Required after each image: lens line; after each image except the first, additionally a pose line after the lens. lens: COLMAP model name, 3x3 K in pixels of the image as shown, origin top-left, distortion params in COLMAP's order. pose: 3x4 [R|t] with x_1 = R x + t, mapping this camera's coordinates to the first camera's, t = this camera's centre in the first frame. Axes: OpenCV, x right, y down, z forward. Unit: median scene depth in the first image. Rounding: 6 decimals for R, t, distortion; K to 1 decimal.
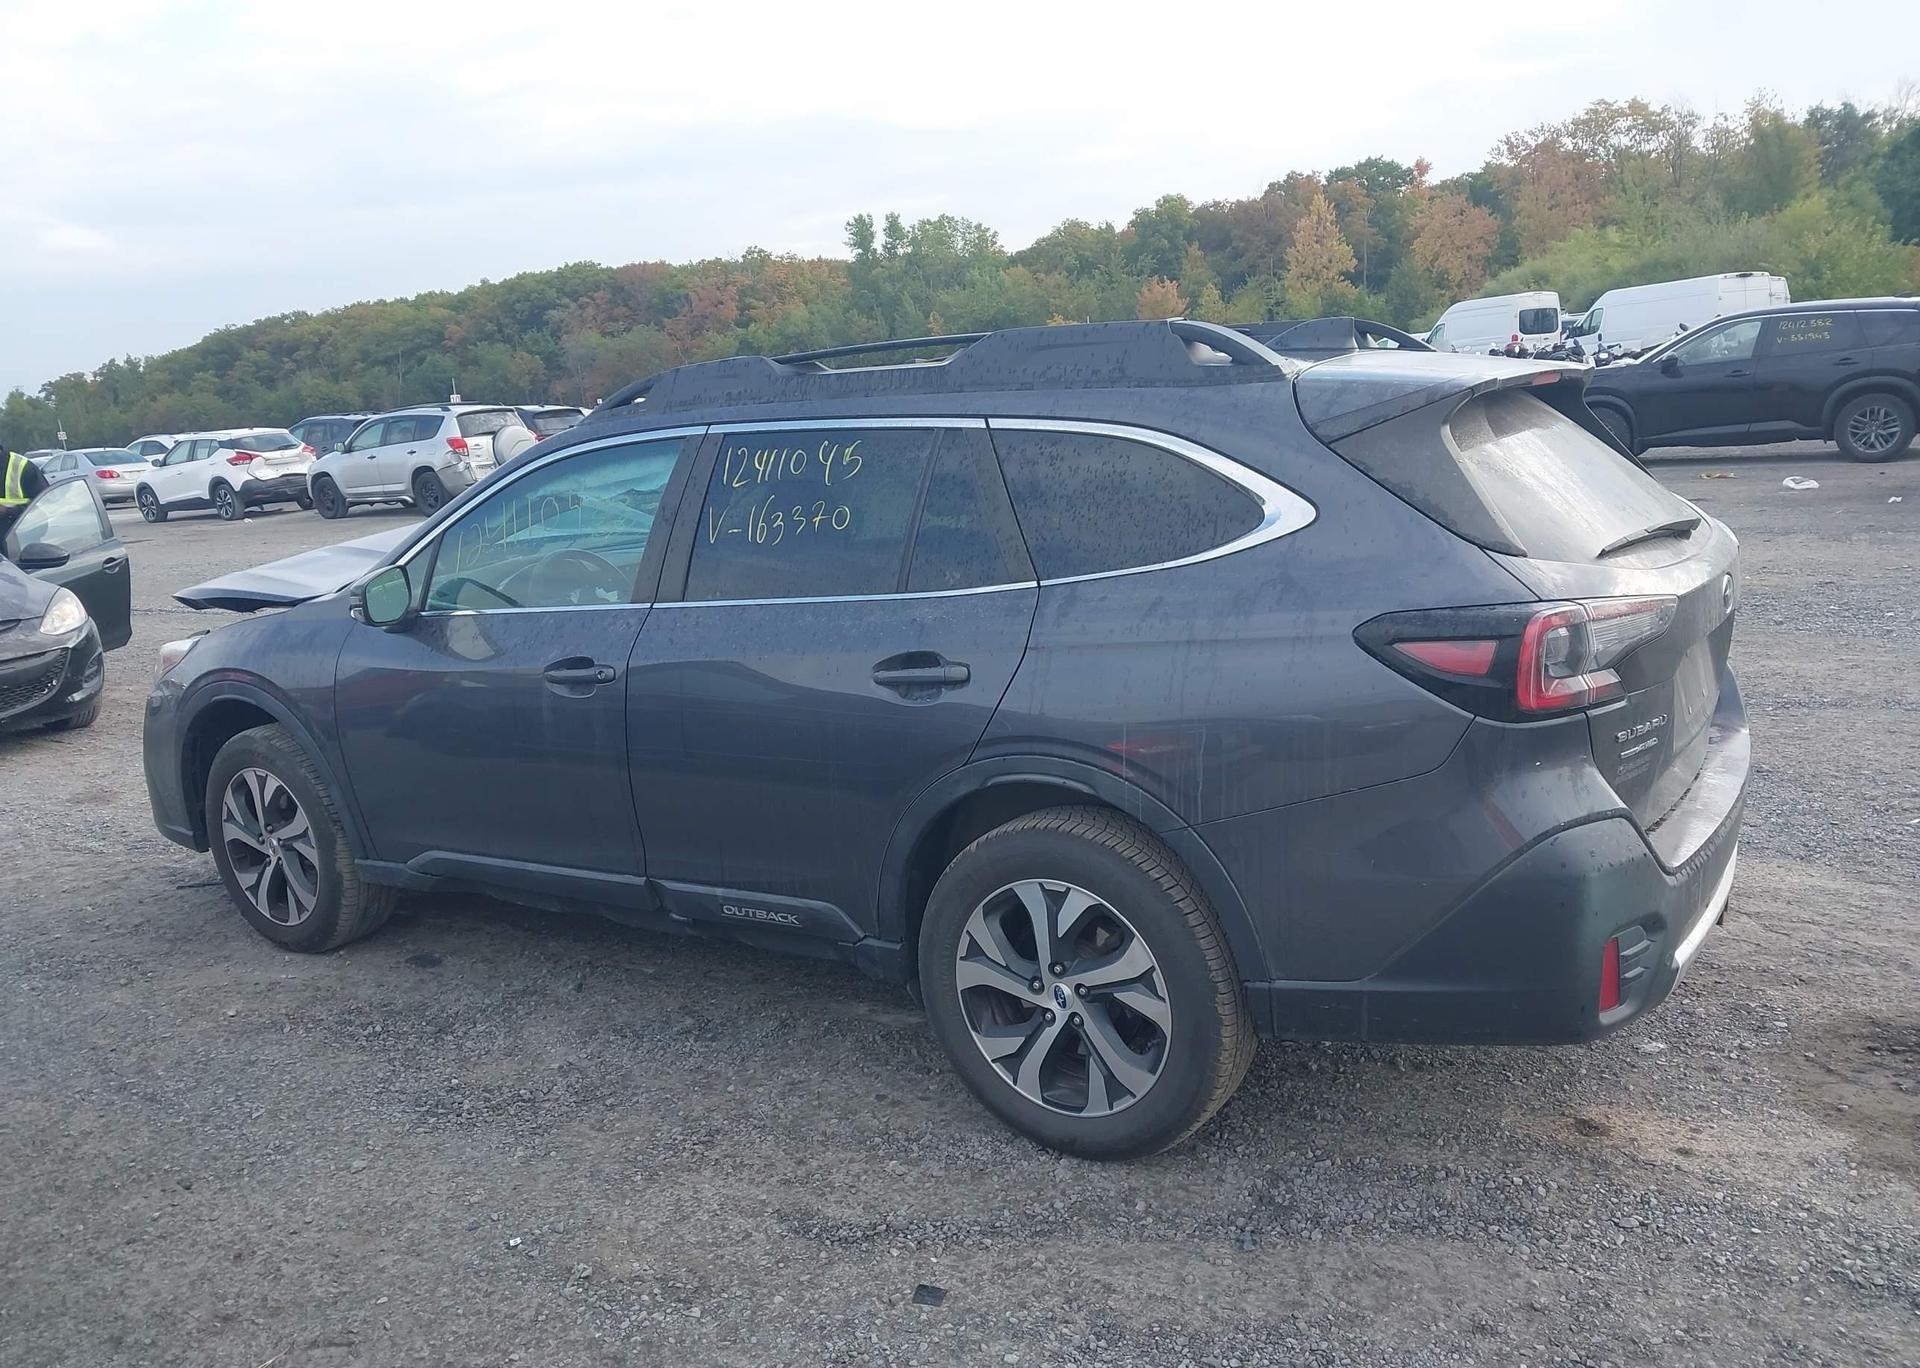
lens RADIAL K [[1530.7, 0, 905.4], [0, 1530.7, 686.8], [0, 0, 1]] dist [0.018606, -0.004205]
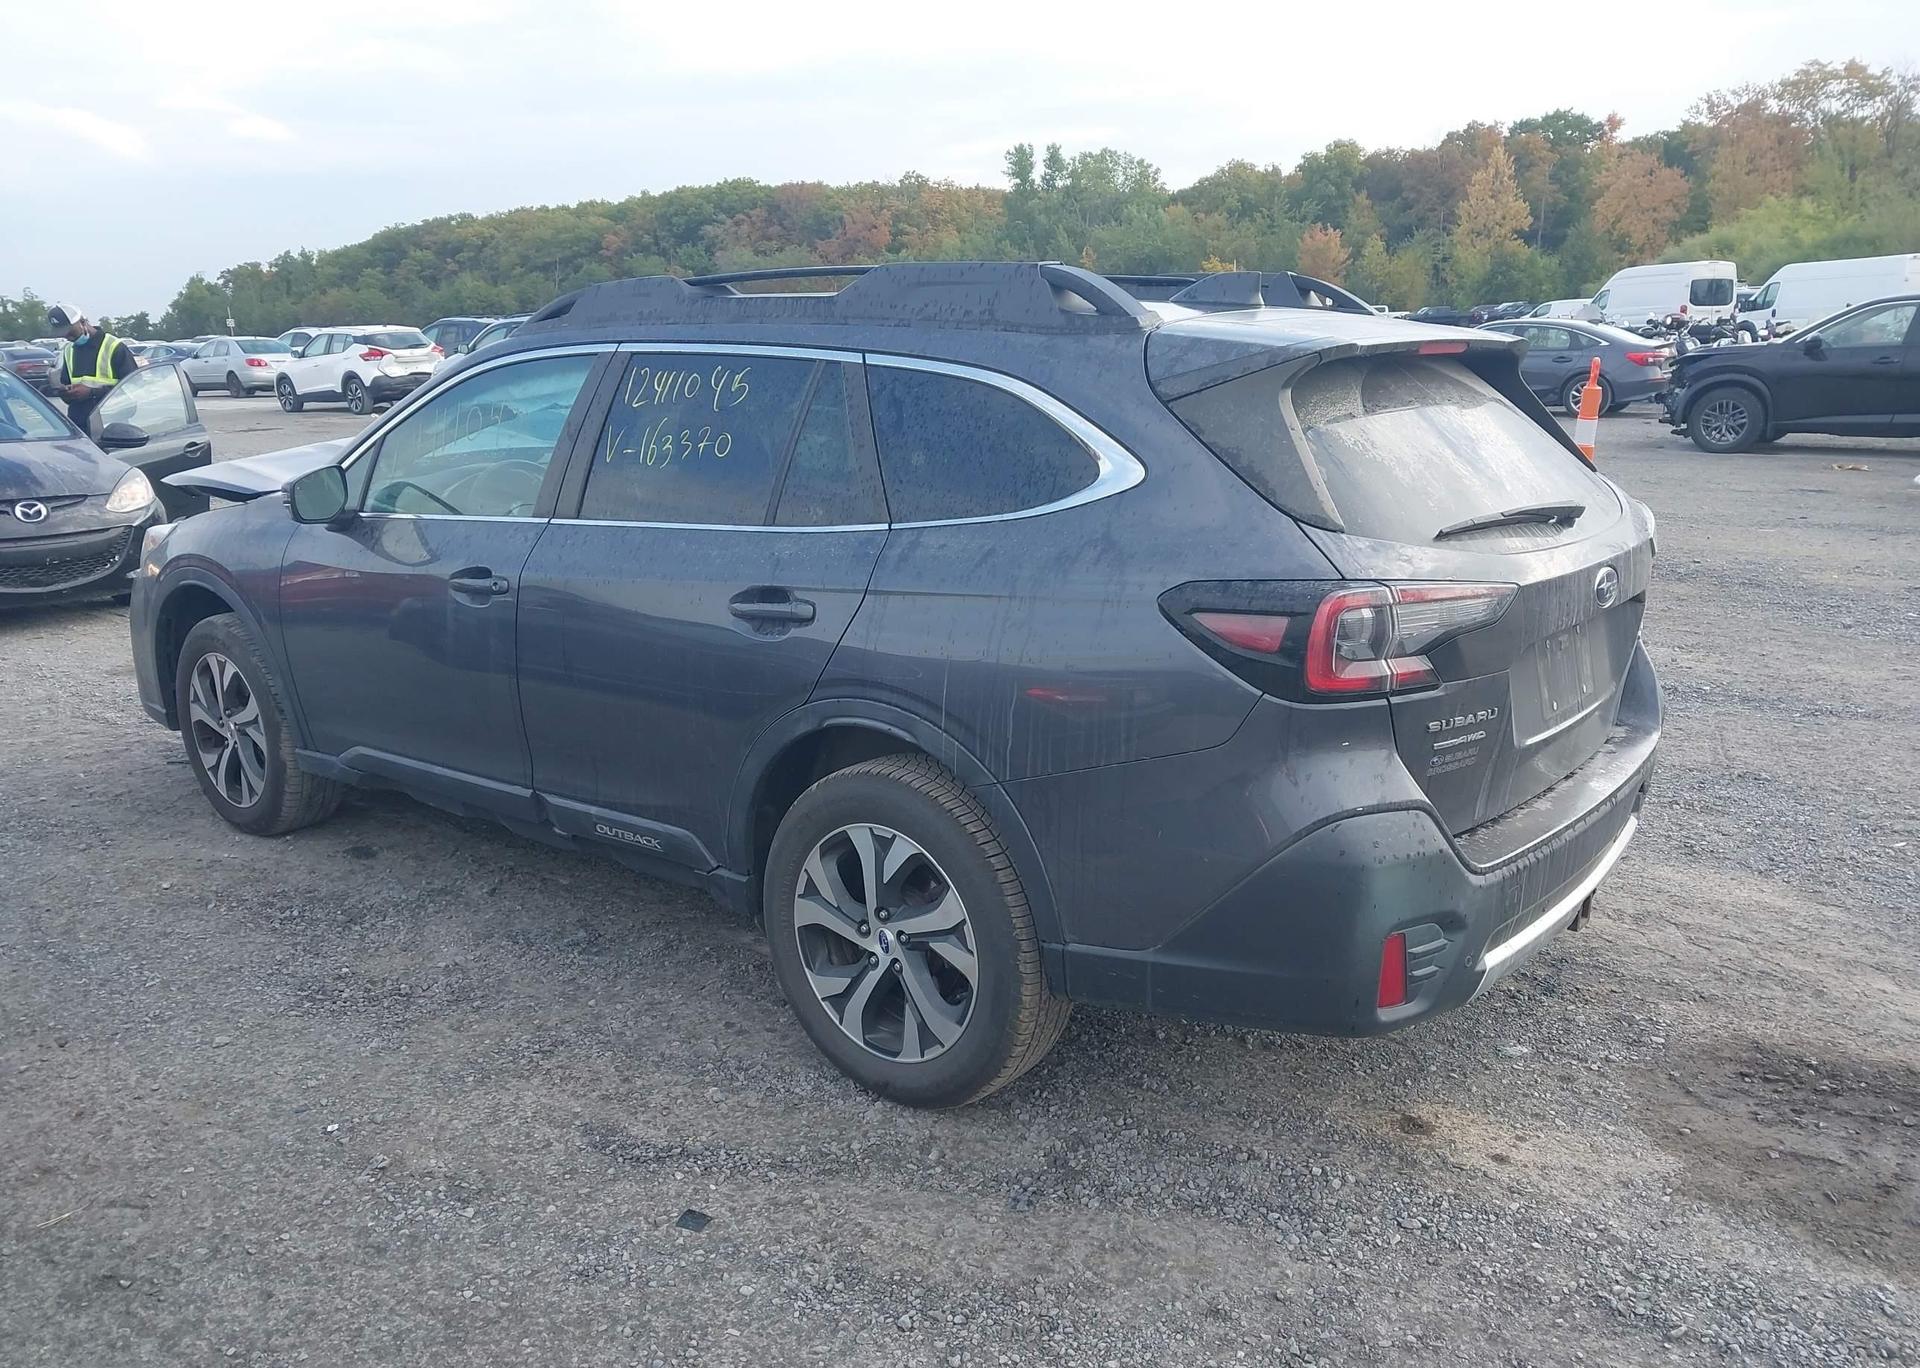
lens RADIAL K [[1530.7, 0, 905.4], [0, 1530.7, 686.8], [0, 0, 1]] dist [0.018606, -0.004205]
pose [[0.993553, 0.079117, -0.081192, 0.132562], [-0.075620, 0.996108, 0.045277, -0.006859], [0.084458, -0.038846, 0.995670, 0.011119]]
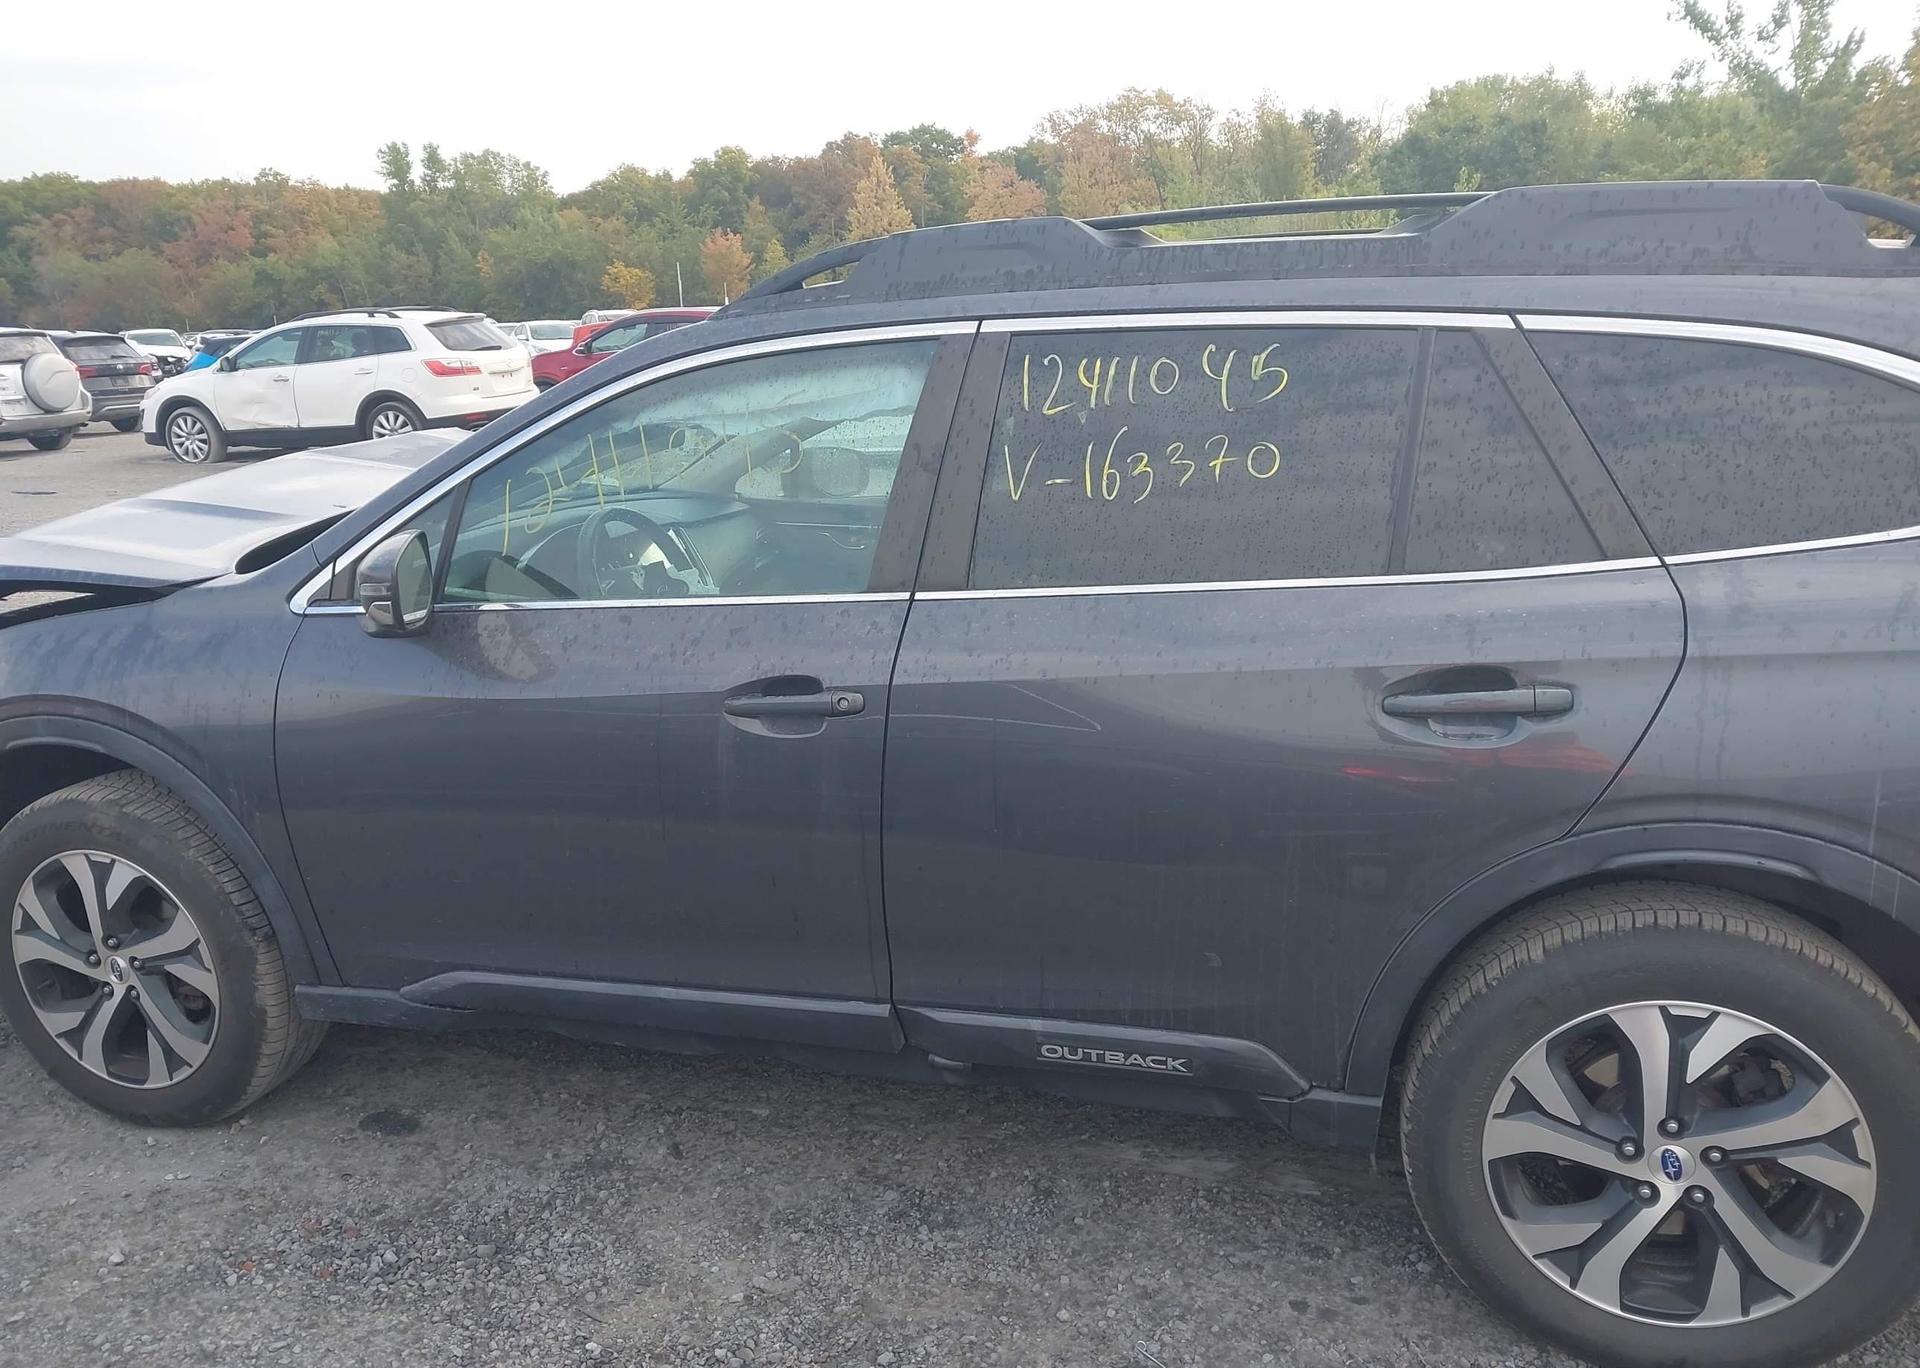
lens RADIAL K [[1526.7, 0, 914.7], [0, 1526.7, 711.8], [0, 0, 1]] dist [0.011728, -0.002774]
pose [[0.955891, -0.032337, 0.291938, -0.304017], [0.019559, 0.998723, 0.046583, -0.028688], [-0.293071, -0.038818, 0.955302, 0.326188]]
